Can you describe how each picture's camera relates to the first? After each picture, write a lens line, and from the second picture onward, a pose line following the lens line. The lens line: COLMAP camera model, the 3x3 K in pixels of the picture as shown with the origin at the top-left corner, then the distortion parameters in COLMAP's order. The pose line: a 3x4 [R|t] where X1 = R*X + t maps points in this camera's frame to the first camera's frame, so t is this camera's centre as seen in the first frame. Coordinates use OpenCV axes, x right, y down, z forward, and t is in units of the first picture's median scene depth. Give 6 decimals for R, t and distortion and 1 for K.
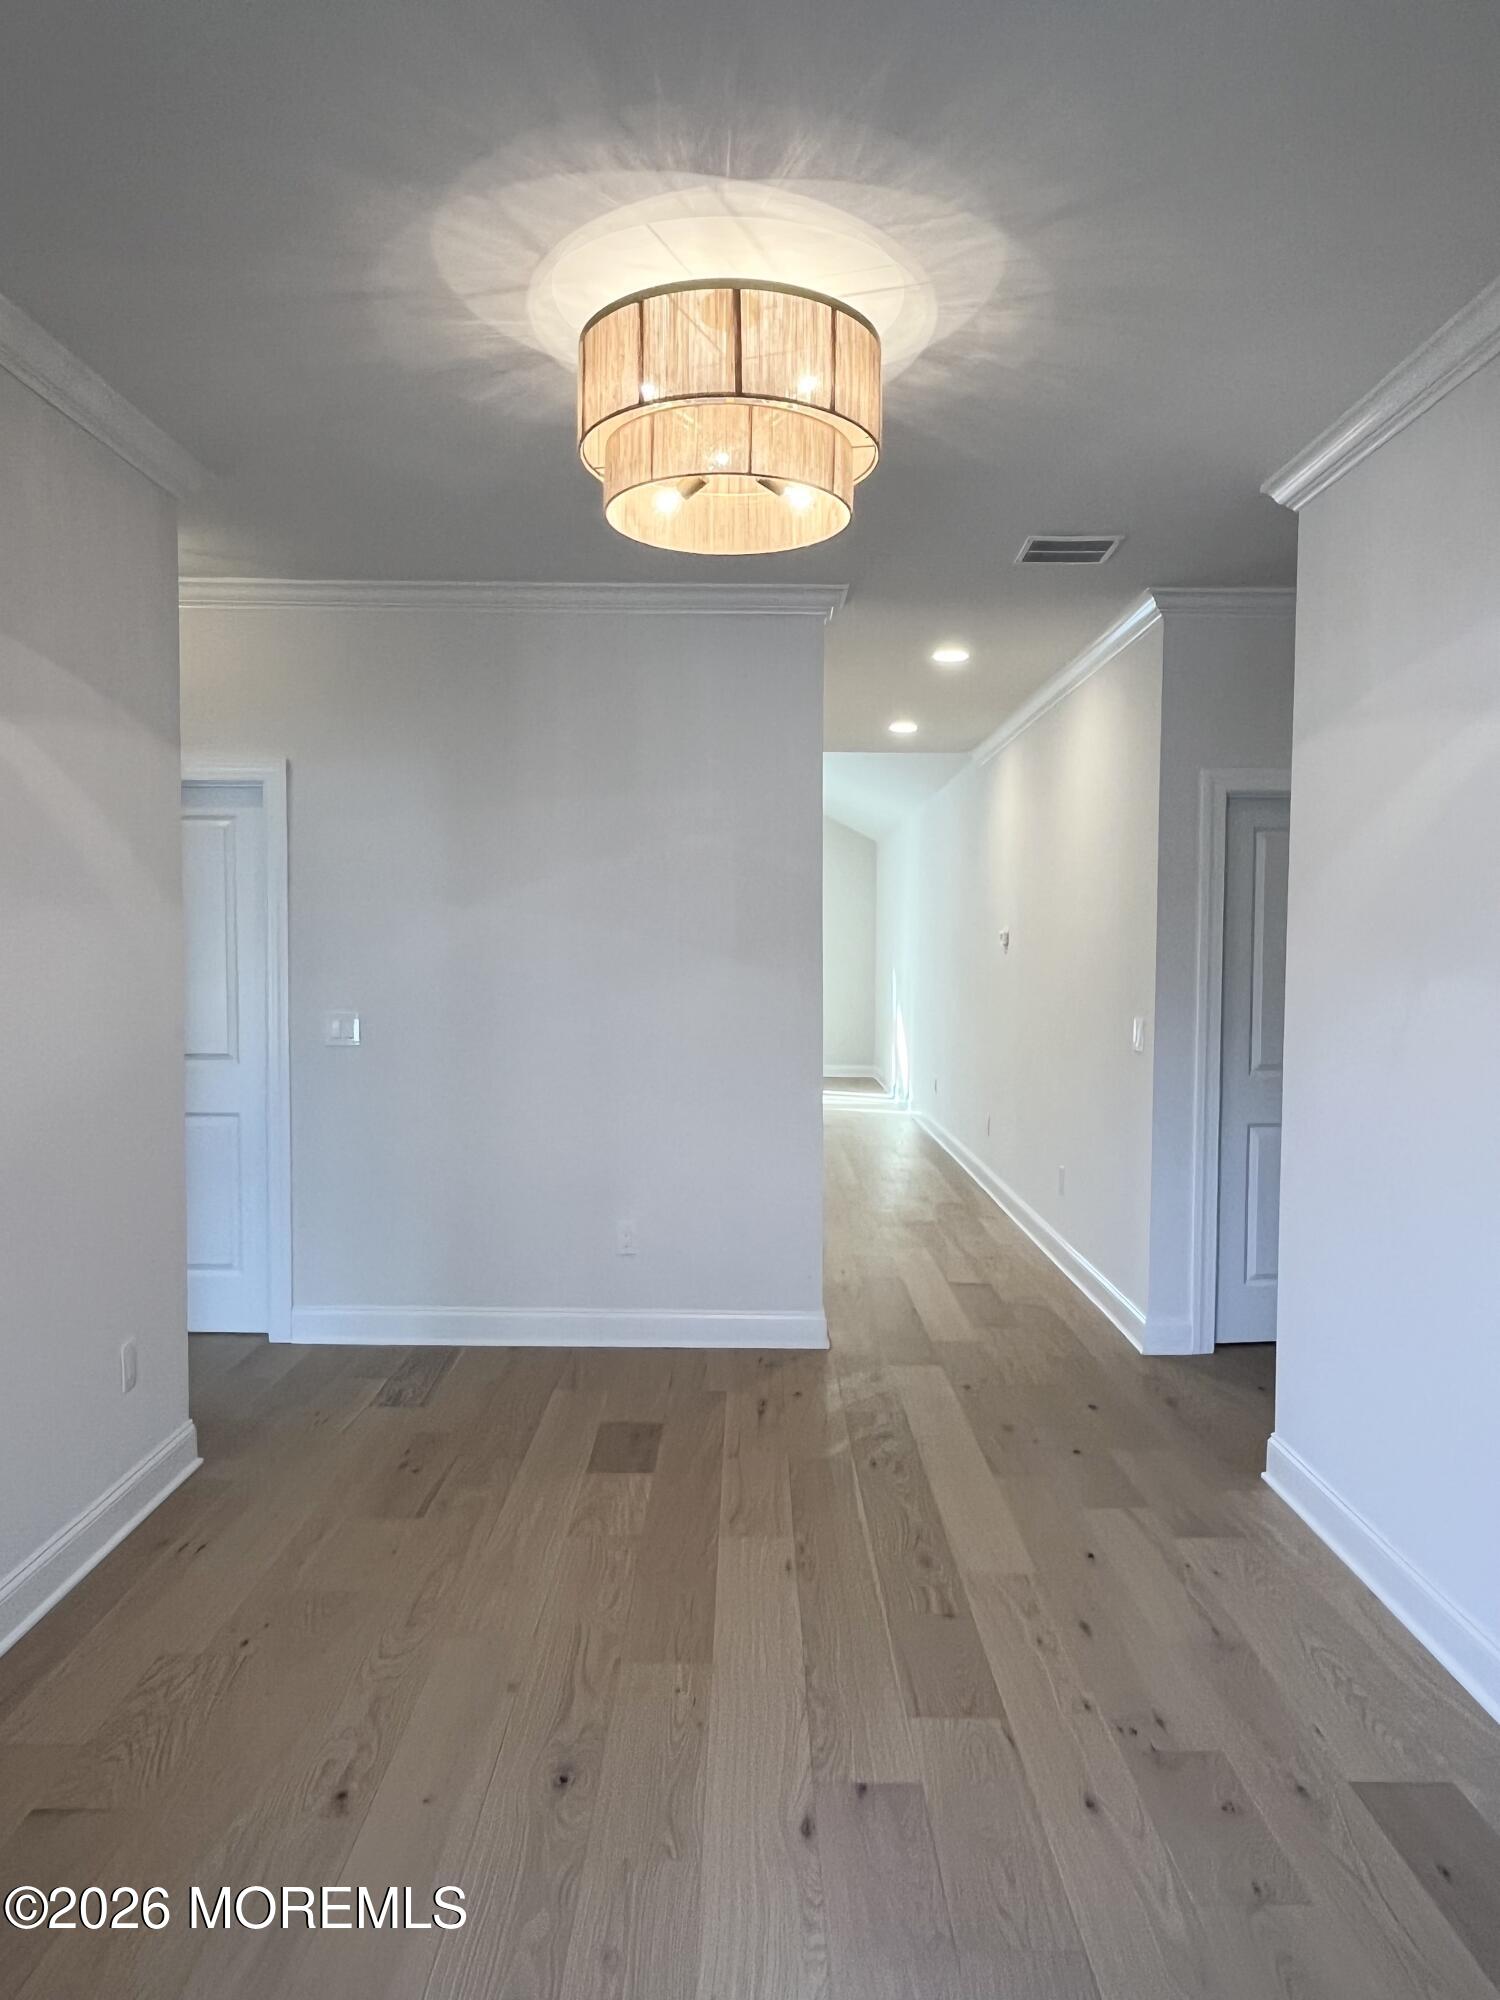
lens RADIAL K [[1340.0, 0, 746.1], [0, 1340.0, 1008.6], [0, 0, 1]] dist [0.002541, 0.000889]
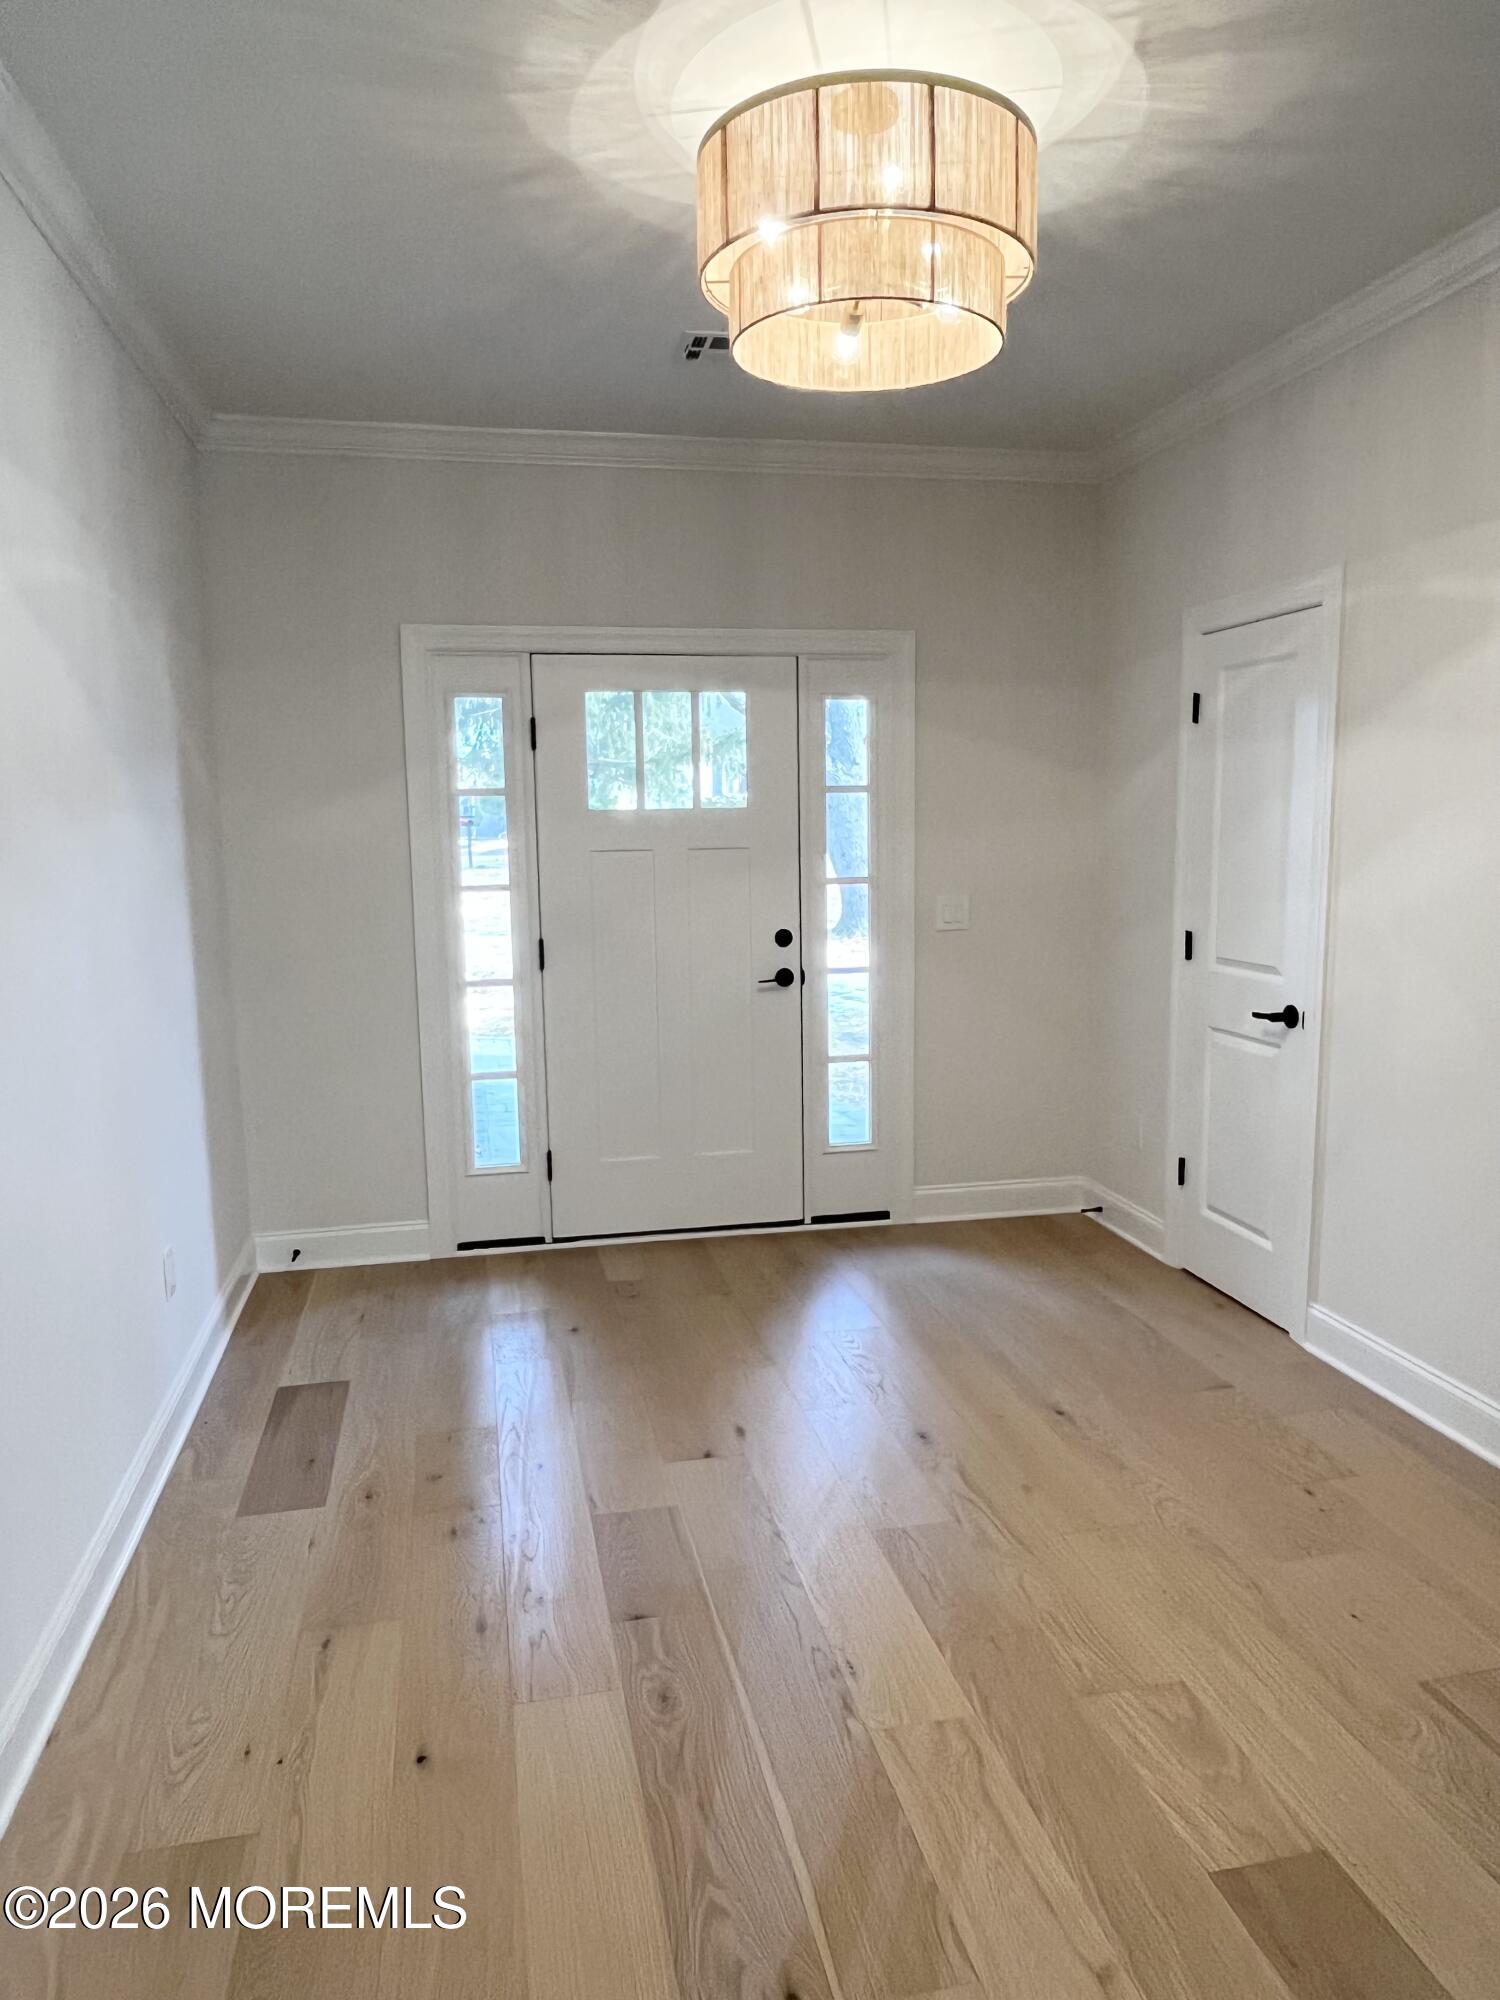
lens RADIAL K [[1340.0, 0, 741.9], [0, 1340.0, 998.3], [0, 0, 1]] dist [0.002541, 0.000889]
pose [[-0.978932, 0.033647, -0.201397, 0.261232], [-0.001095, 0.985451, 0.169958, -0.085391], [0.204186, 0.166598, -0.964652, 1.887992]]
